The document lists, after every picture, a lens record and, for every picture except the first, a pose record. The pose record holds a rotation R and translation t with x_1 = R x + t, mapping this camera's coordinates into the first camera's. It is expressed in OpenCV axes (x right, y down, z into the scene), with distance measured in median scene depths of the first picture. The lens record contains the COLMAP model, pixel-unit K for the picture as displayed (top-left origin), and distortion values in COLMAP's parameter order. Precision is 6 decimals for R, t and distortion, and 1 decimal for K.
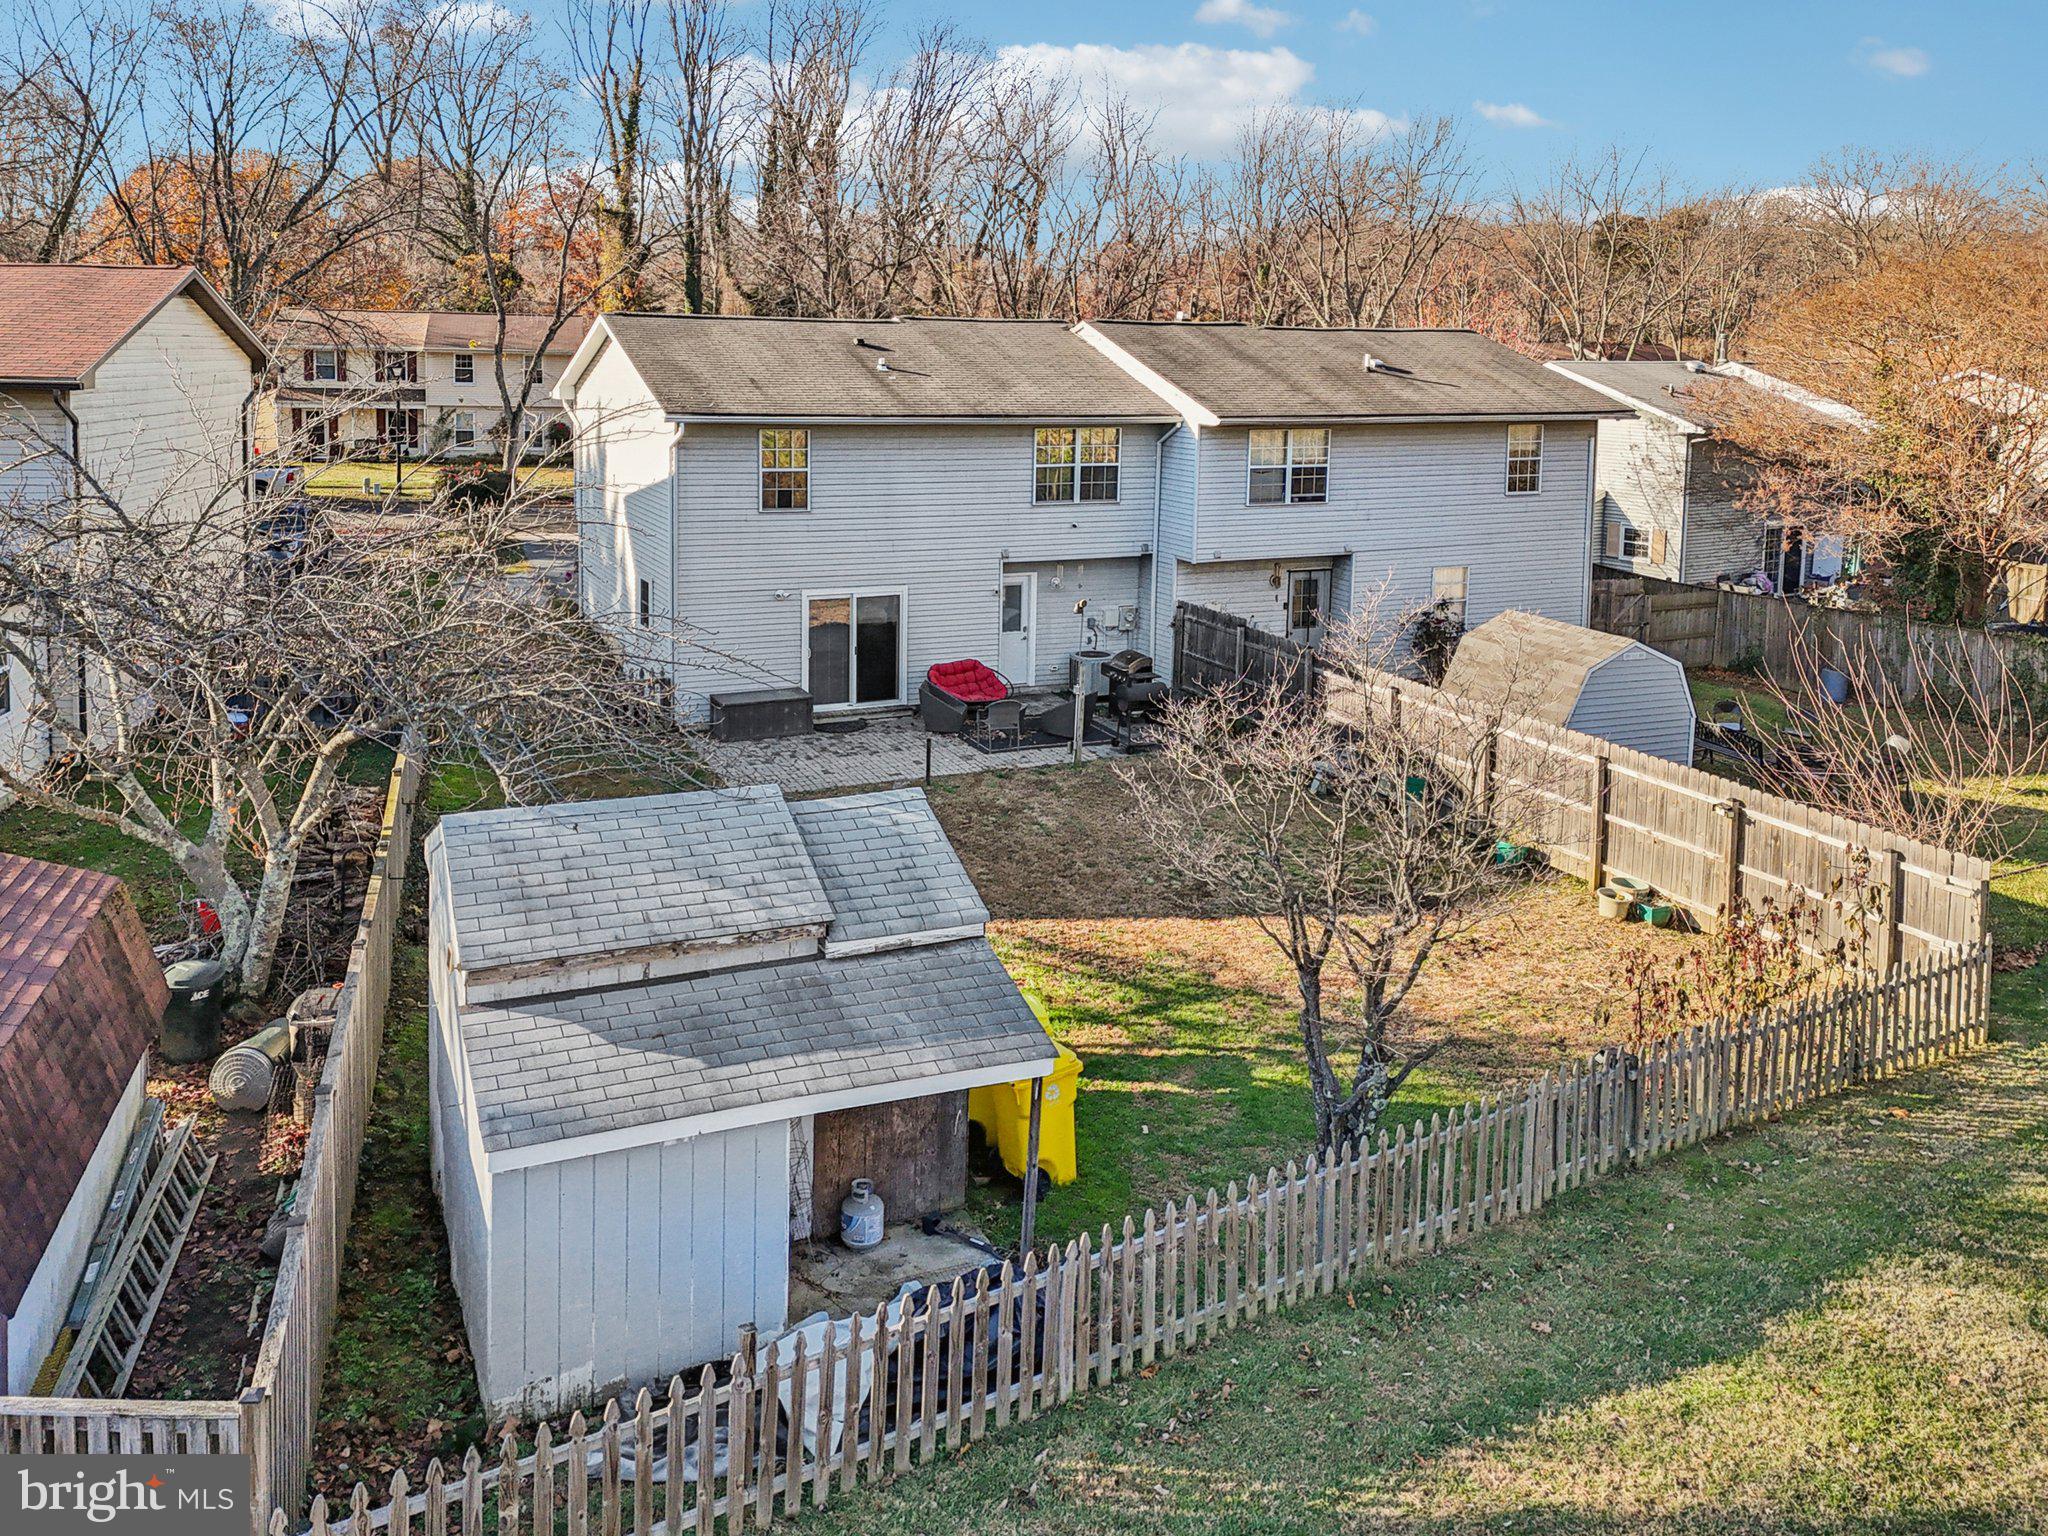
lens RADIAL K [[2035.0, 0, 1025.0], [0, 2035.0, 793.3], [0, 0, 1]] dist [0.130990, -0.210044]
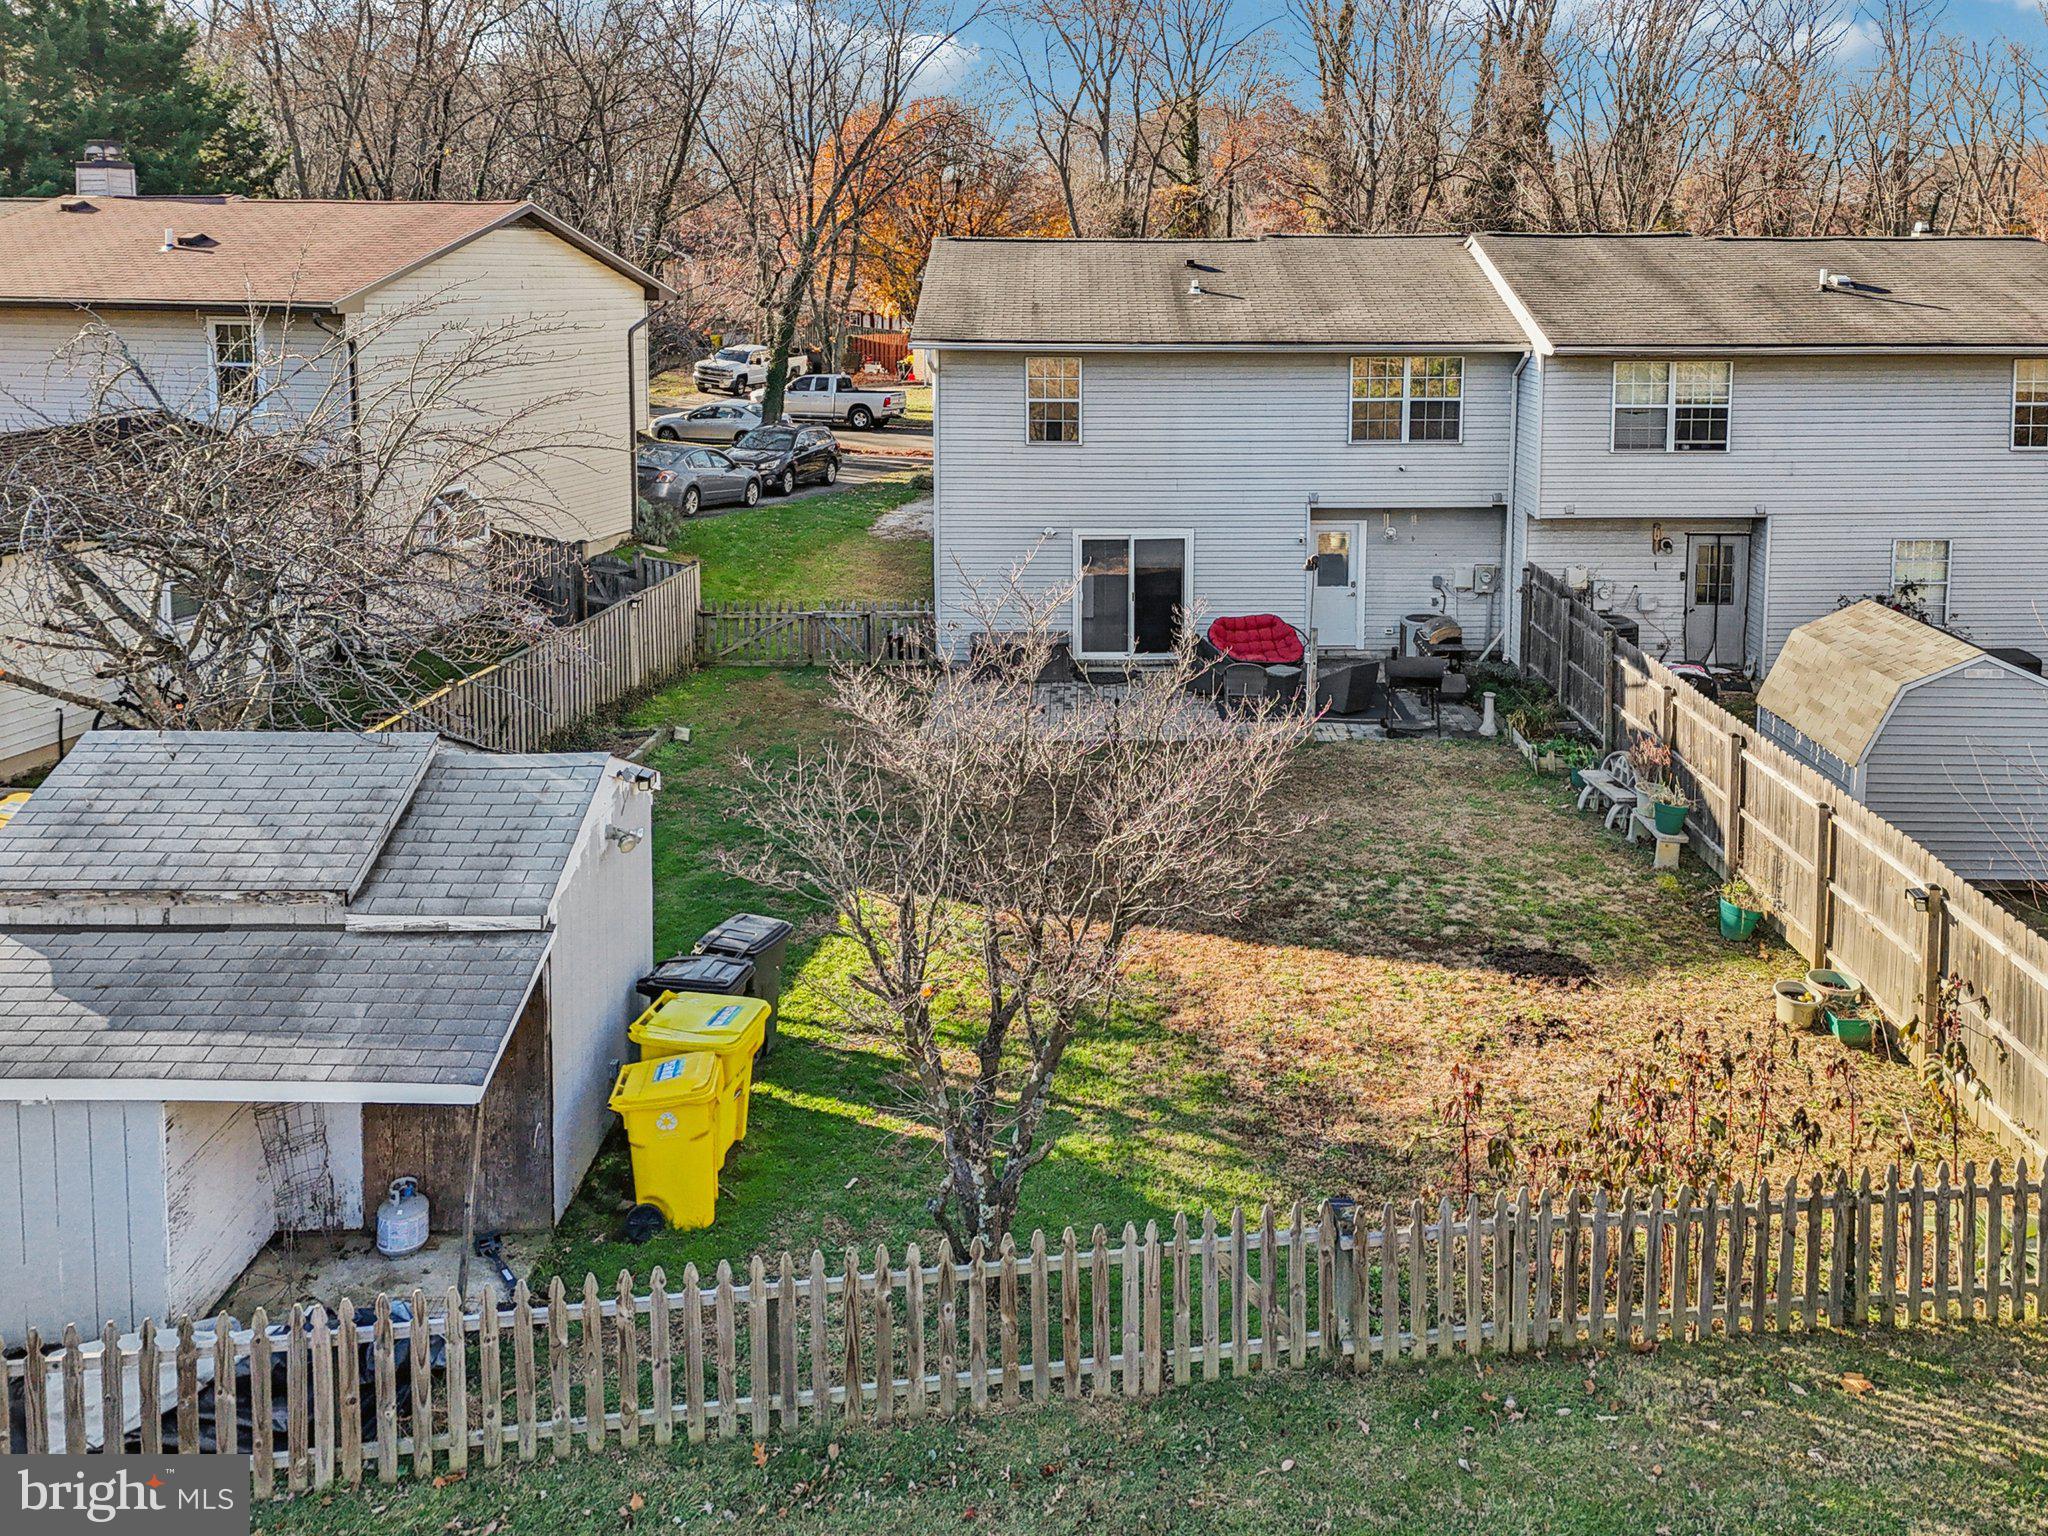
lens RADIAL K [[1969.0, 0, 1028.7], [0, 1969.0, 727.5], [0, 0, 1]] dist [0.138366, -0.355387]
pose [[0.878002, 0.098032, -0.468511, 0.297095], [-0.094538, 0.995037, 0.031036, -0.033587], [0.469228, 0.017042, 0.882912, 0.185420]]
